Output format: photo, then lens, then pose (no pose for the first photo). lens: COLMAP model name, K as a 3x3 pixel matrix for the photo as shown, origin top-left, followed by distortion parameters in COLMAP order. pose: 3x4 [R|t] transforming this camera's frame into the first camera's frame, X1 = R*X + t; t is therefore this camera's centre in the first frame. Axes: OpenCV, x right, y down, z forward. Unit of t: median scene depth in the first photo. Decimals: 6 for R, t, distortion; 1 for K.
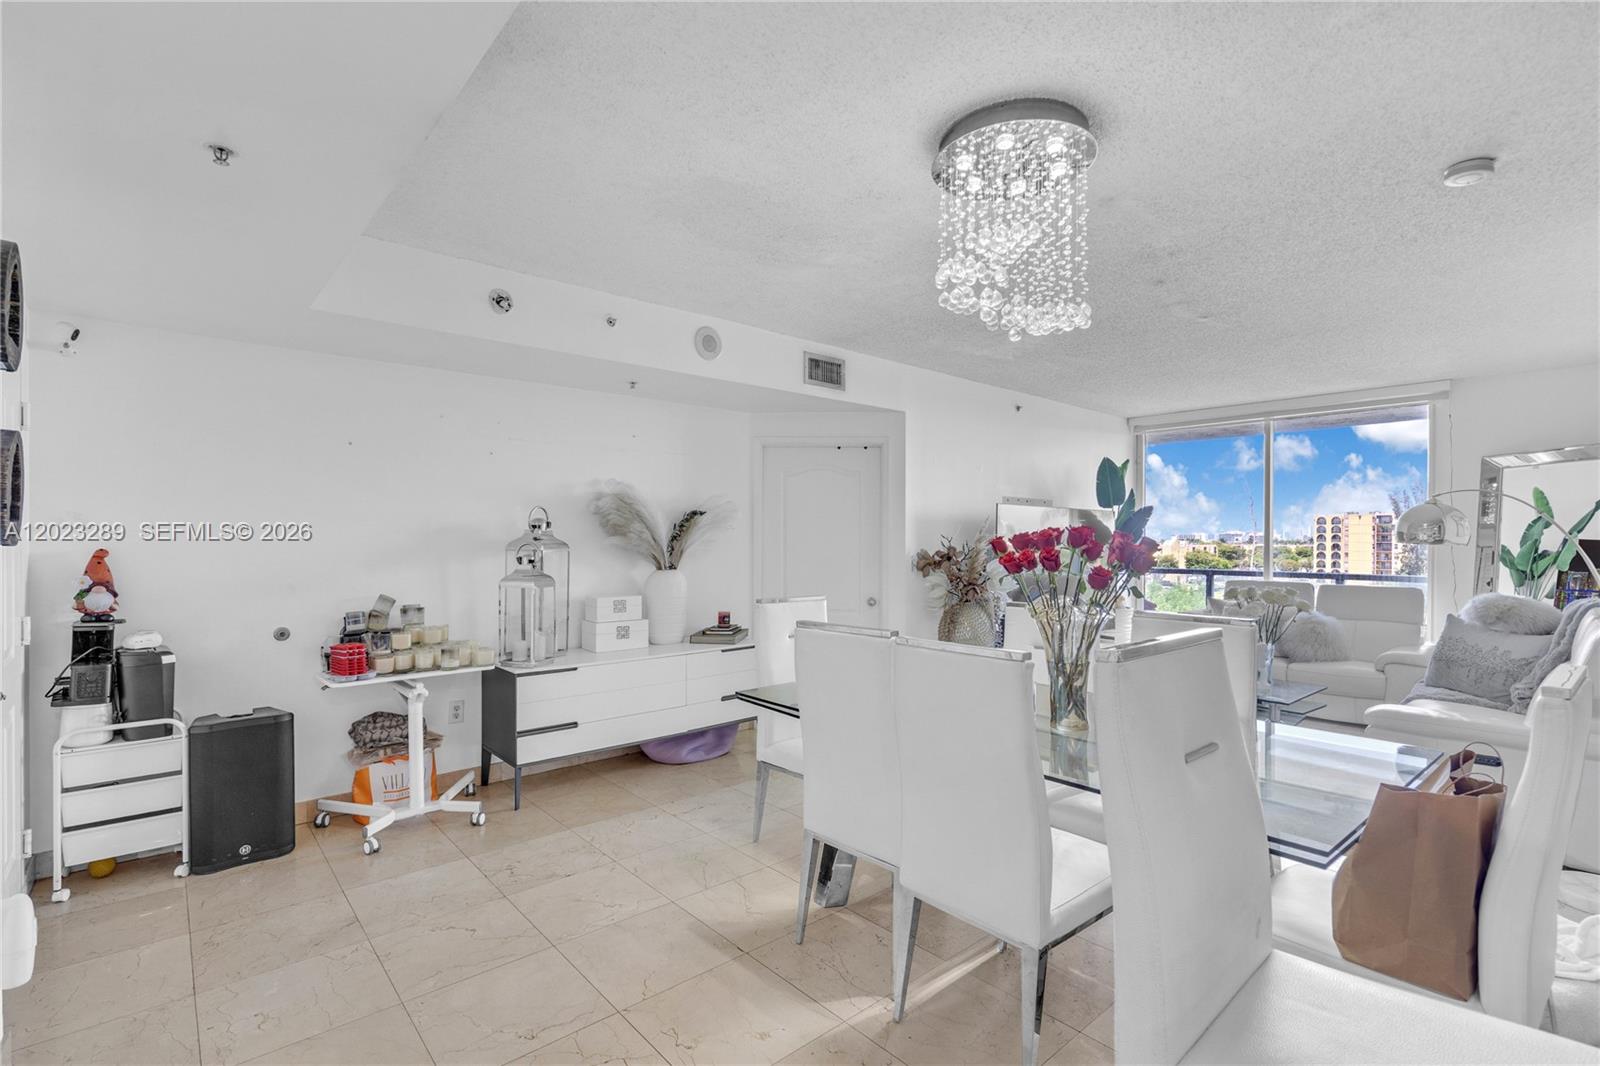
lens RADIAL K [[733.8, 0, 802.1], [0, 733.8, 546.7], [0, 0, 1]] dist [-0.005144, 0.000302]
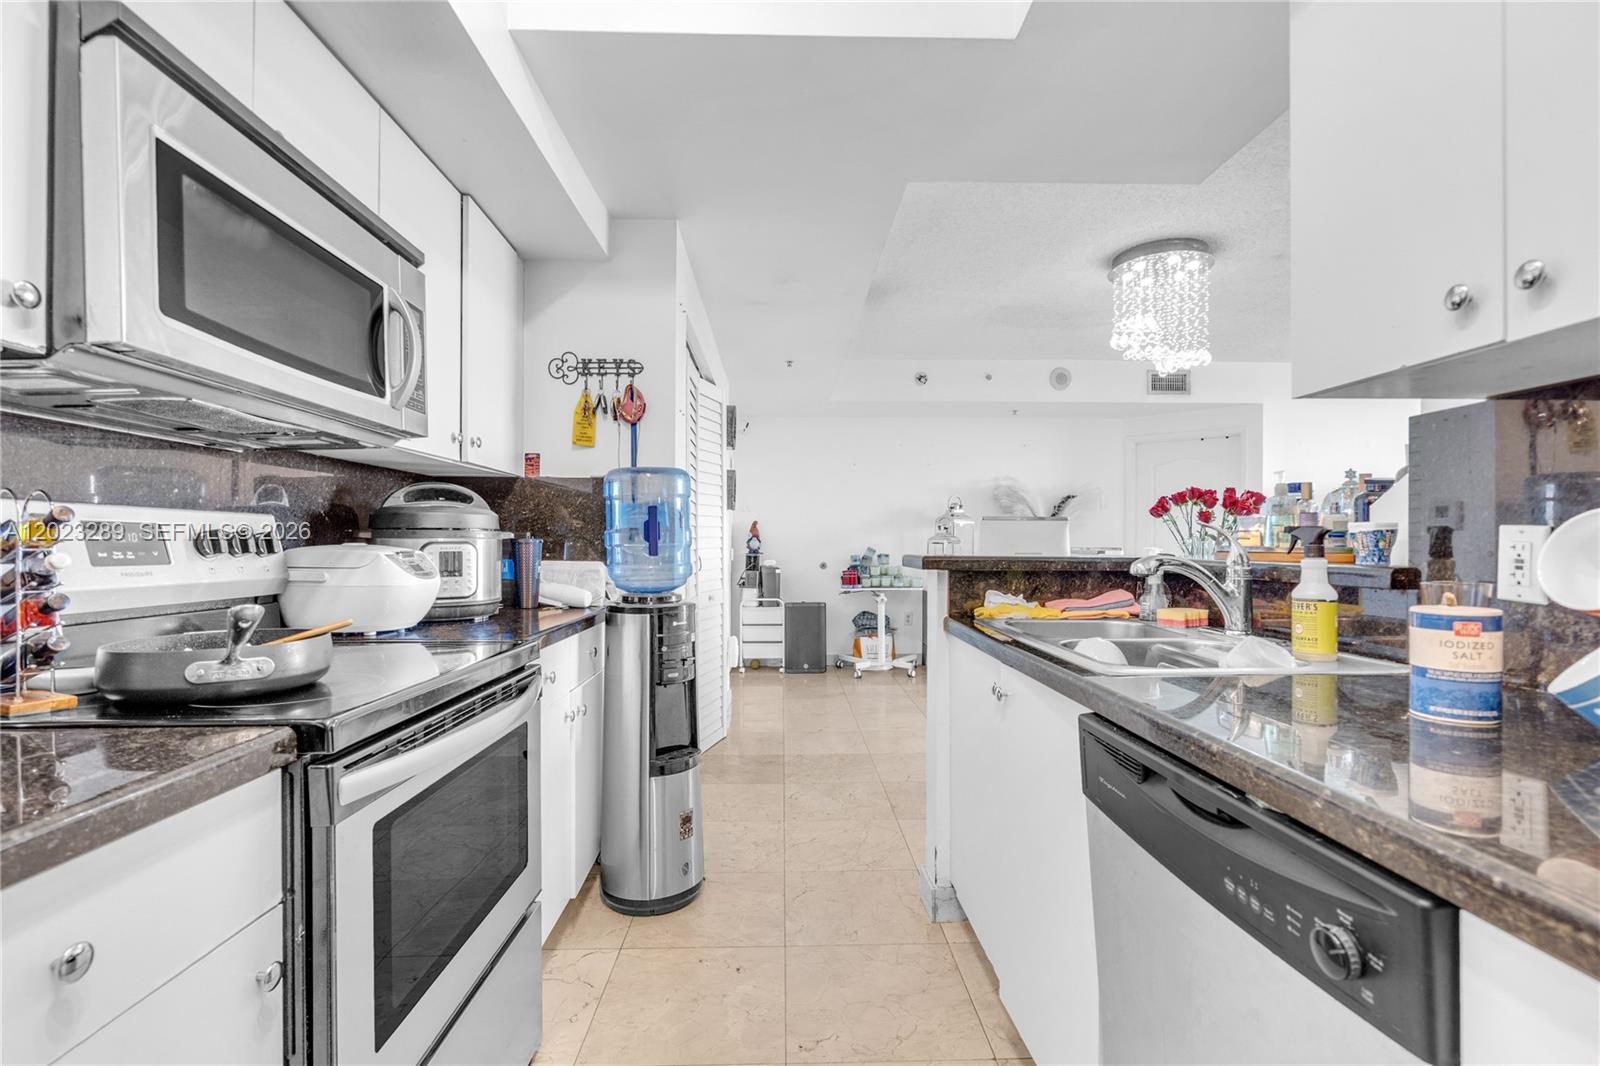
lens RADIAL K [[733.8, 0, 811.5], [0, 733.8, 541.3], [0, 0, 1]] dist [-0.005144, 0.000302]
pose [[0.775184, -0.001371, -0.631734, 0.380189], [-0.004987, 0.999953, -0.008290, 0.055528], [0.631716, 0.009577, 0.775141, -0.405872]]
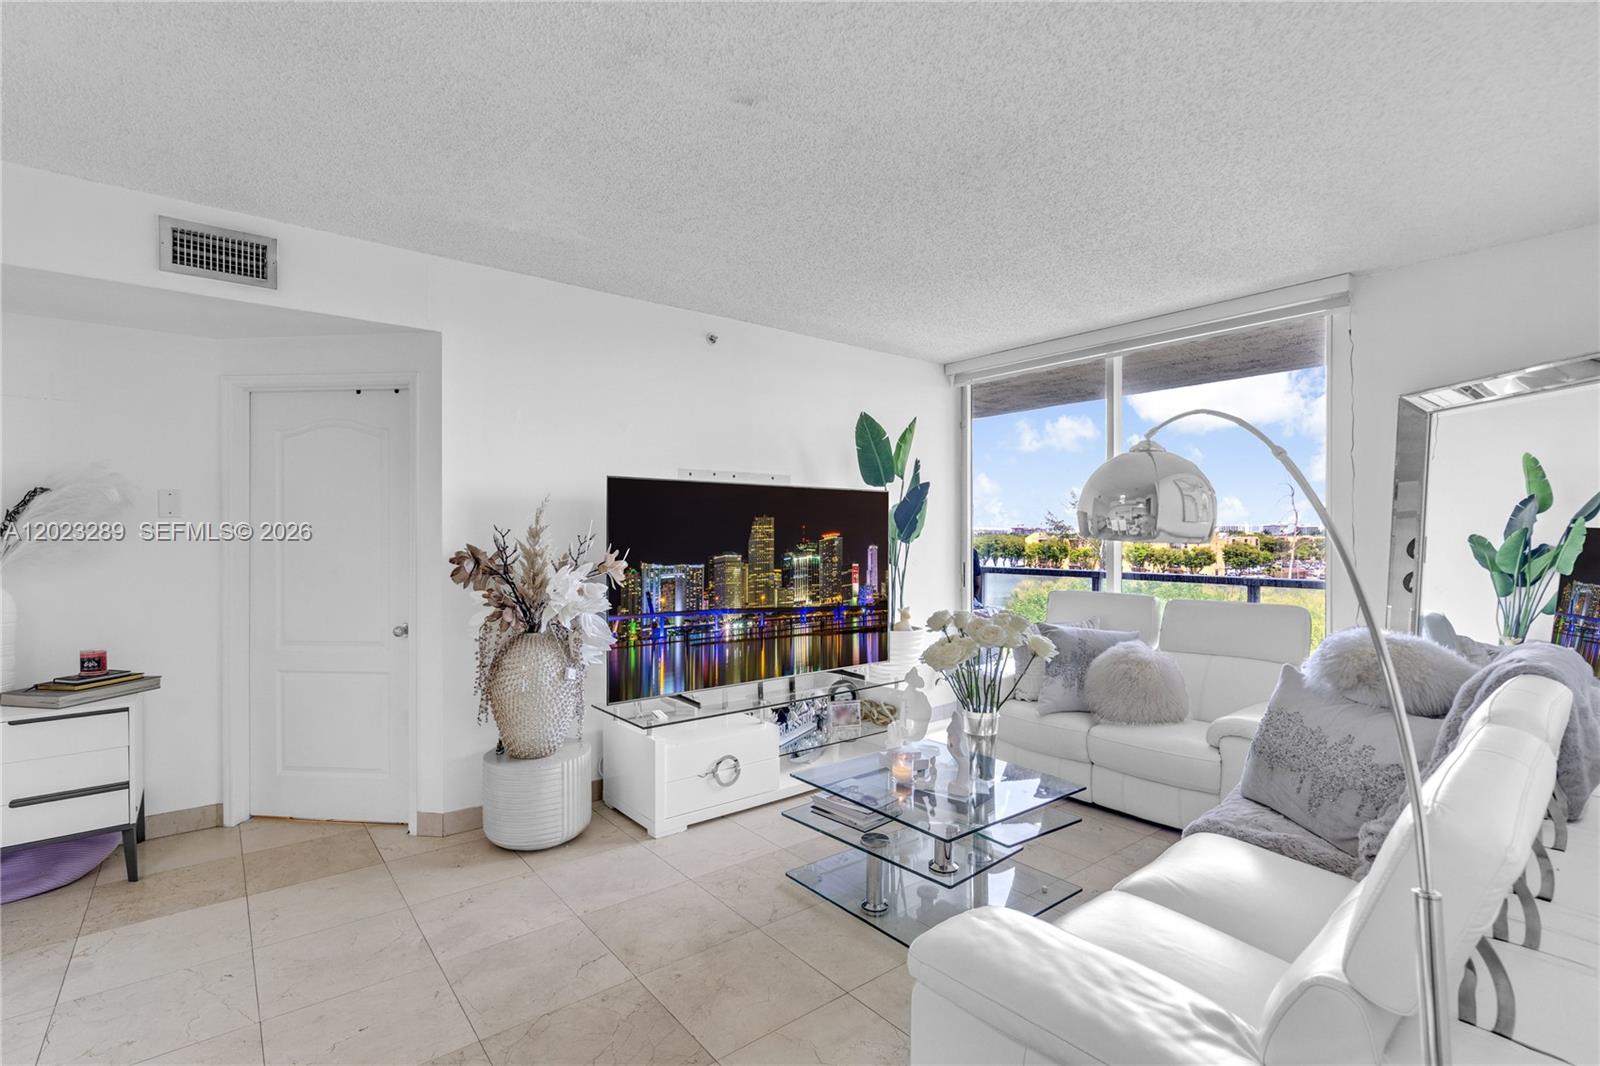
lens RADIAL K [[733.8, 0, 803.6], [0, 733.8, 536.2], [0, 0, 1]] dist [-0.005144, 0.000302]
pose [[0.998950, -0.004102, -0.045624, 0.575257], [0.003843, 0.999976, -0.005776, -0.002146], [0.045646, 0.005595, 0.998942, 0.455979]]
